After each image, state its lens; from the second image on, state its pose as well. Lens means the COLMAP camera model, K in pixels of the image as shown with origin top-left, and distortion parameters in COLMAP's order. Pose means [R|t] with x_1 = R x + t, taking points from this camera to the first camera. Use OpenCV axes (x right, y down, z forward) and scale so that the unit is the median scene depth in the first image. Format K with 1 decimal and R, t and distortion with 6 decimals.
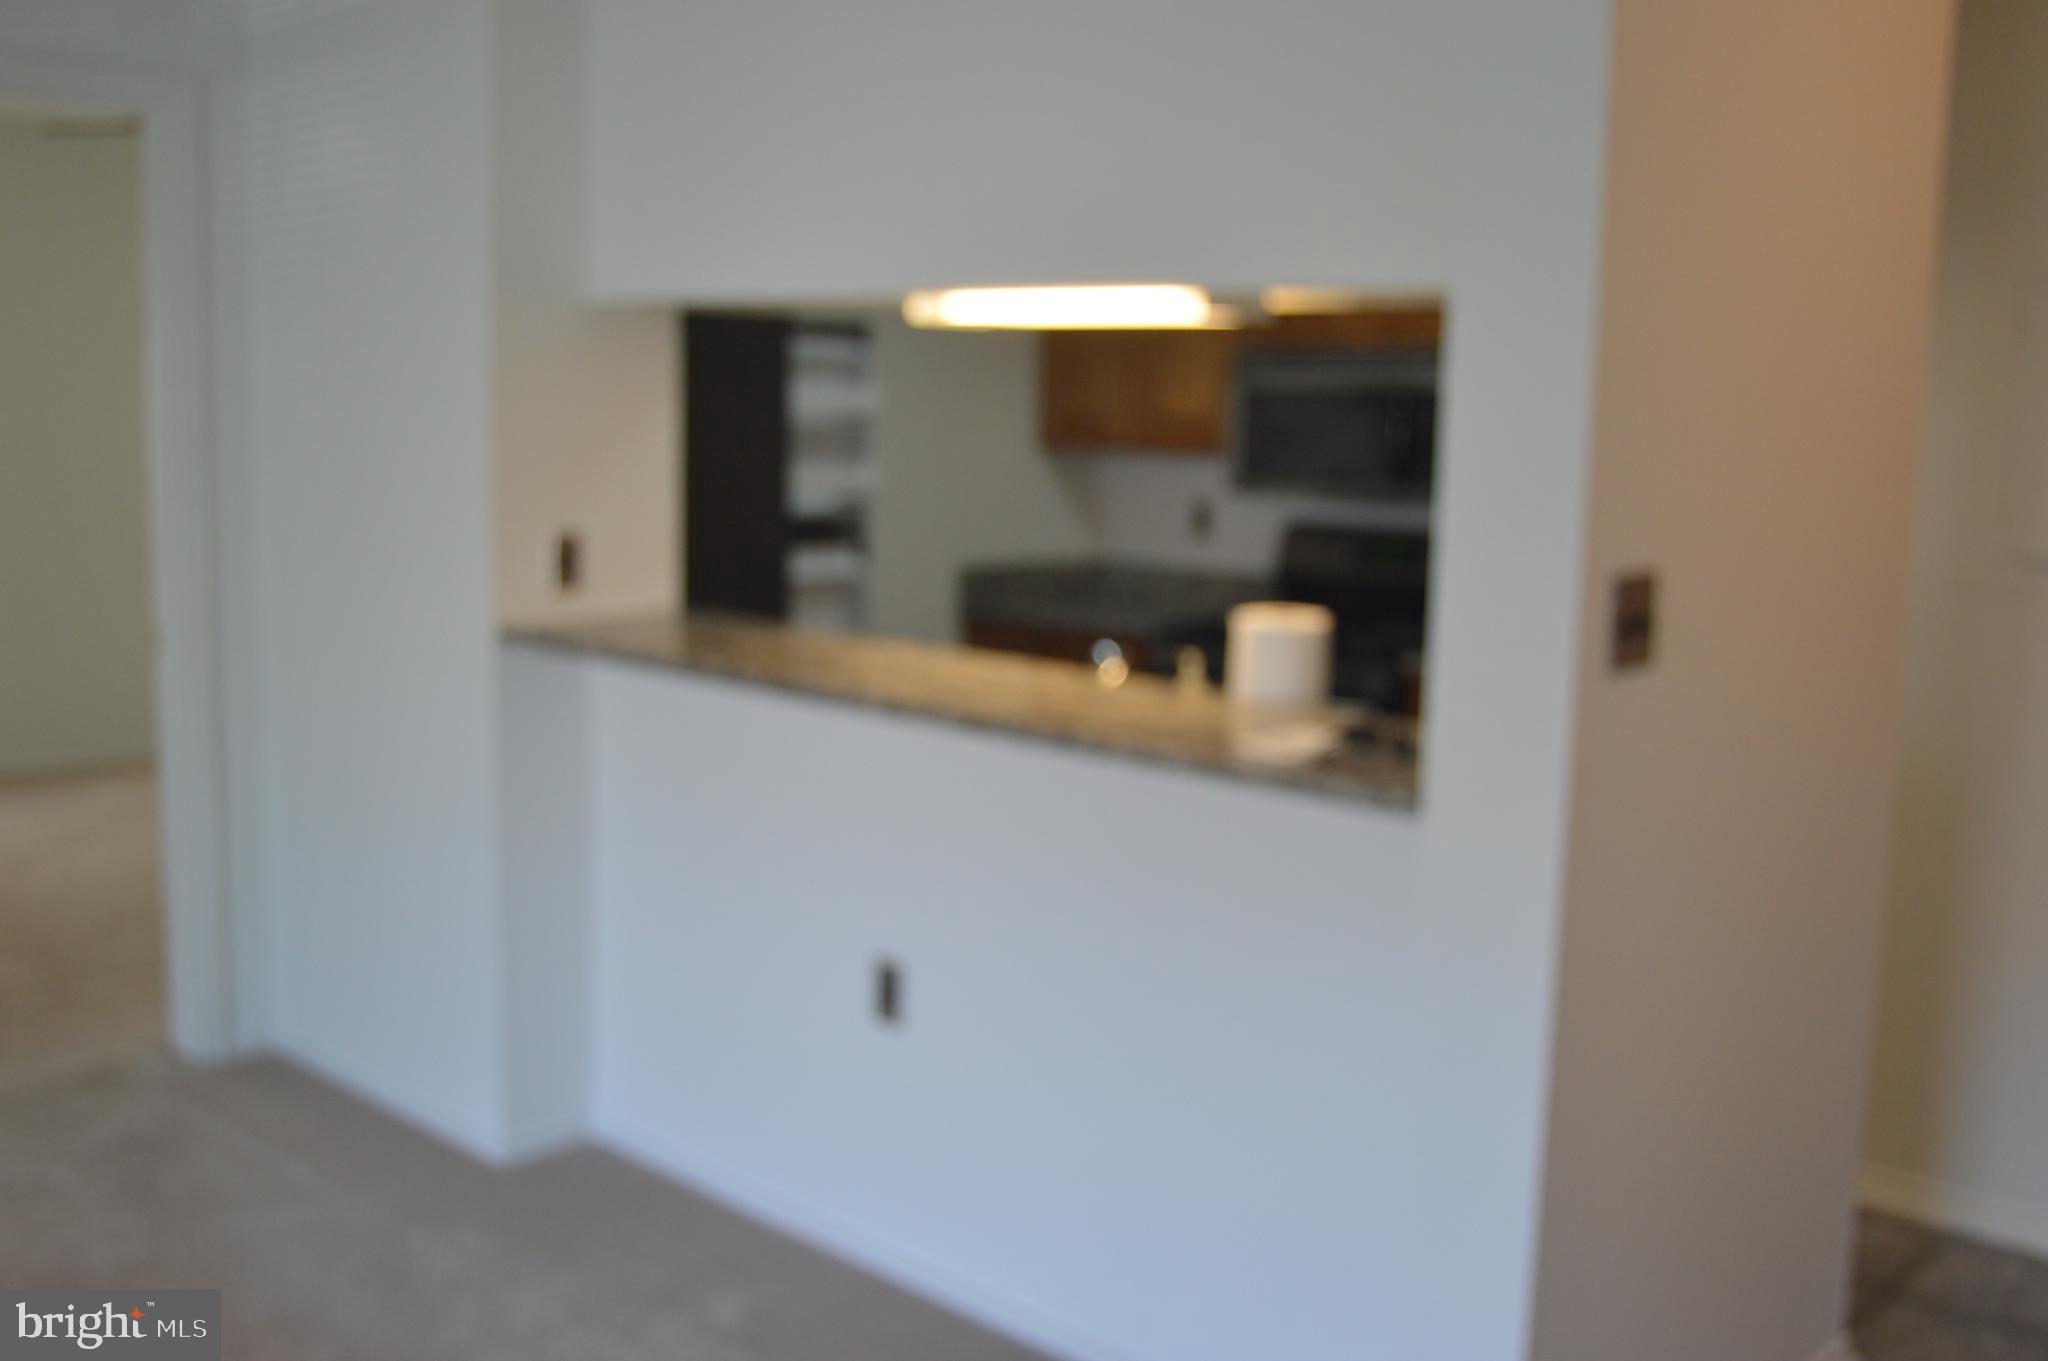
lens RADIAL K [[2006.6, 0, 1024.0], [0, 2006.6, 680.5], [0, 0, 1]] dist [-0.022989, -0.000185]
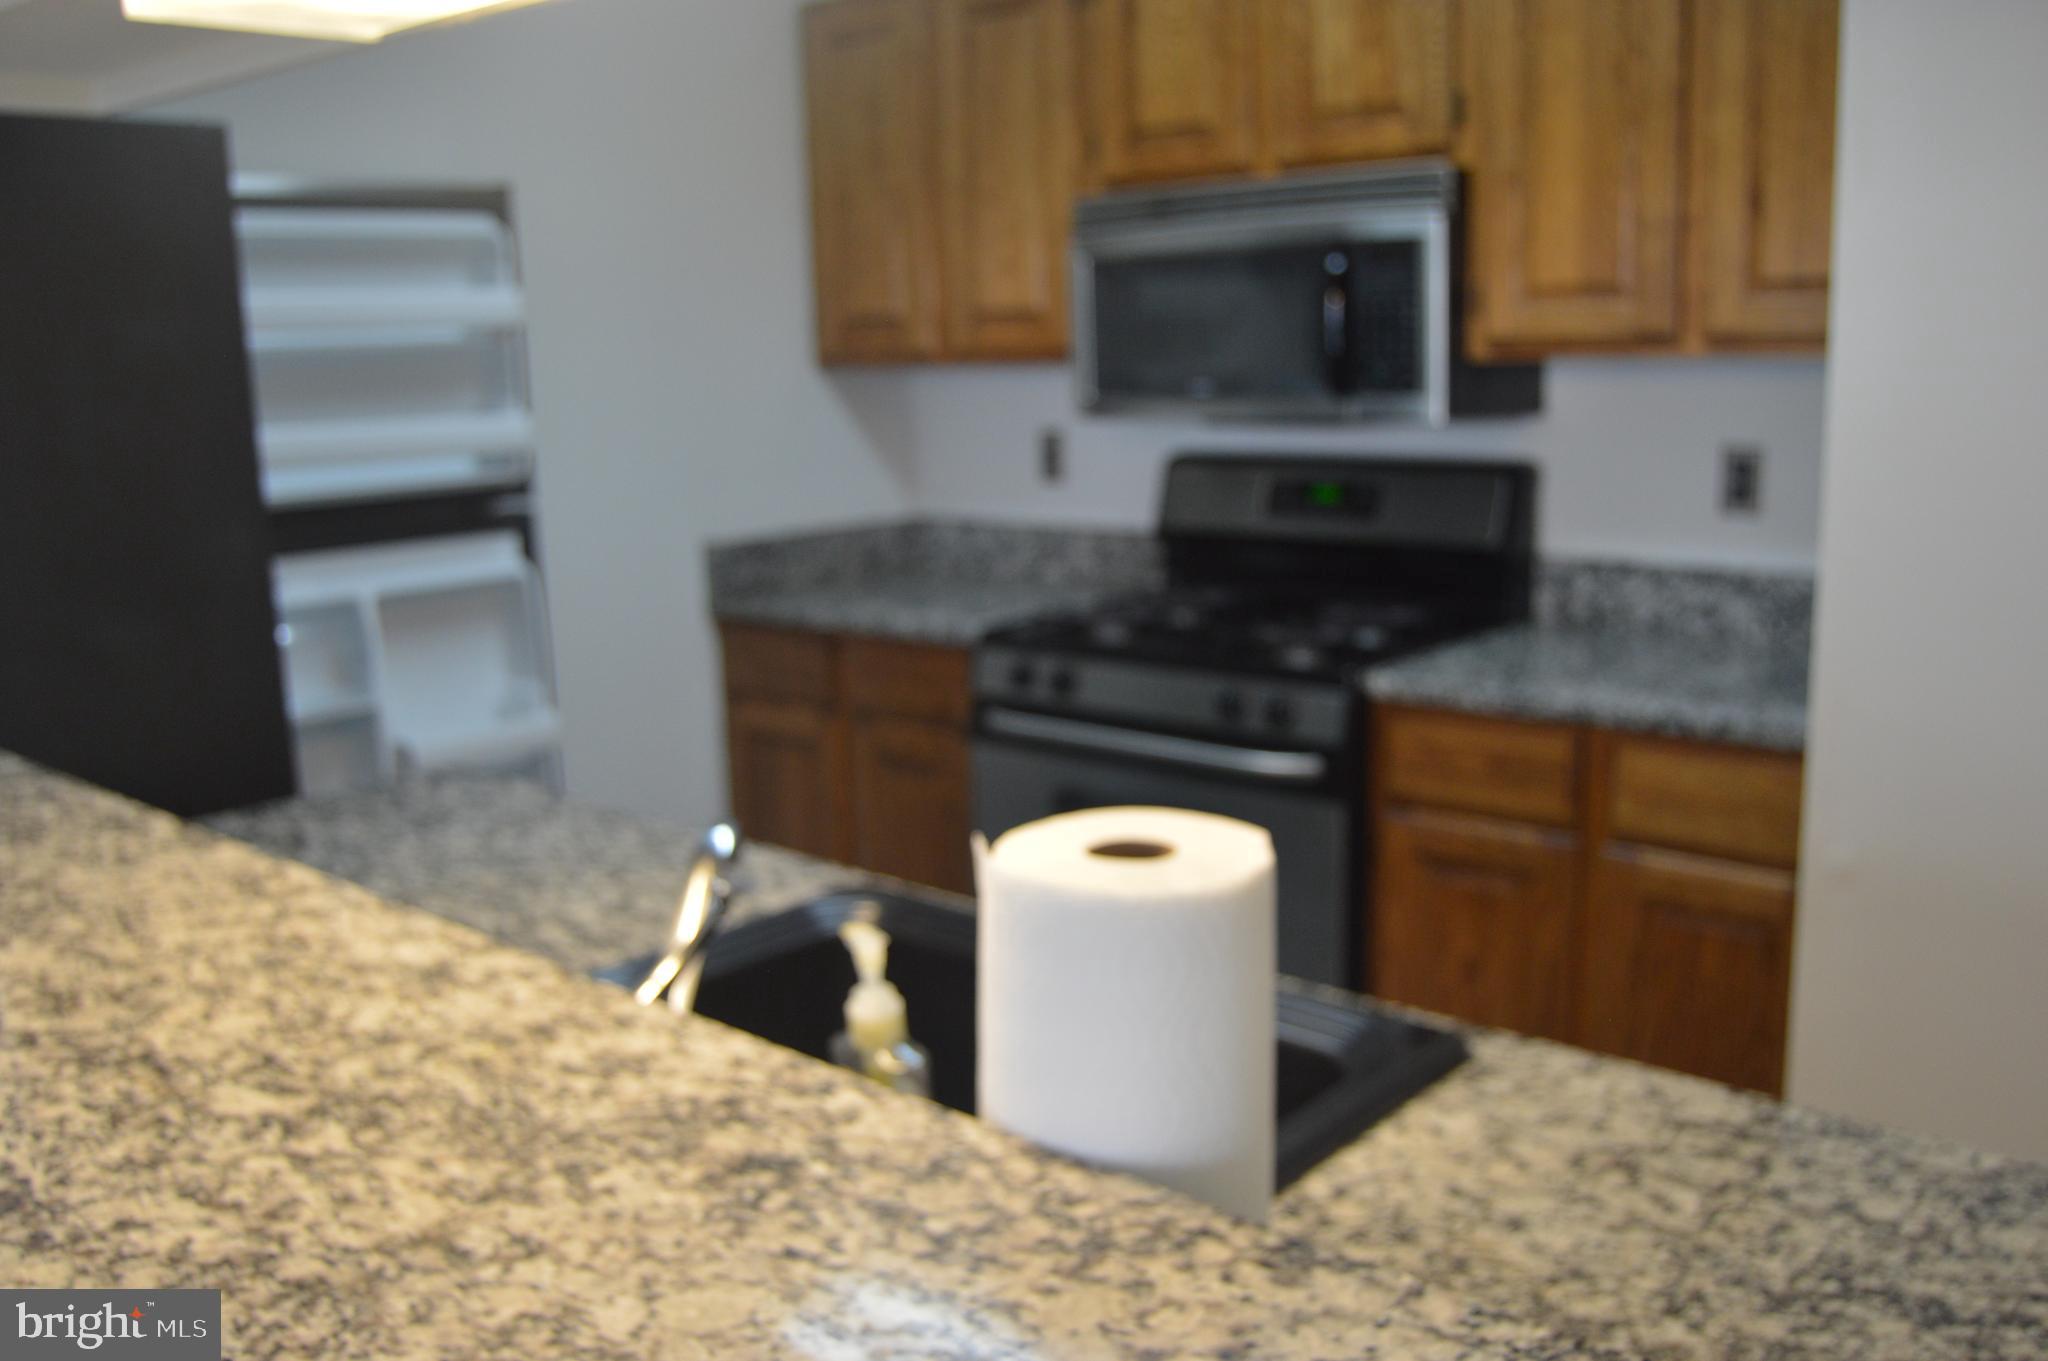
lens RADIAL K [[1672.7, 0, 1024.0], [0, 1672.7, 680.5], [0, 0, 1]] dist [0.001759, -0.000029]
pose [[0.997593, -0.057708, 0.038445, 0.058696], [0.054895, 0.995993, 0.070594, -0.046868], [-0.042365, -0.068314, 0.996764, 0.429691]]
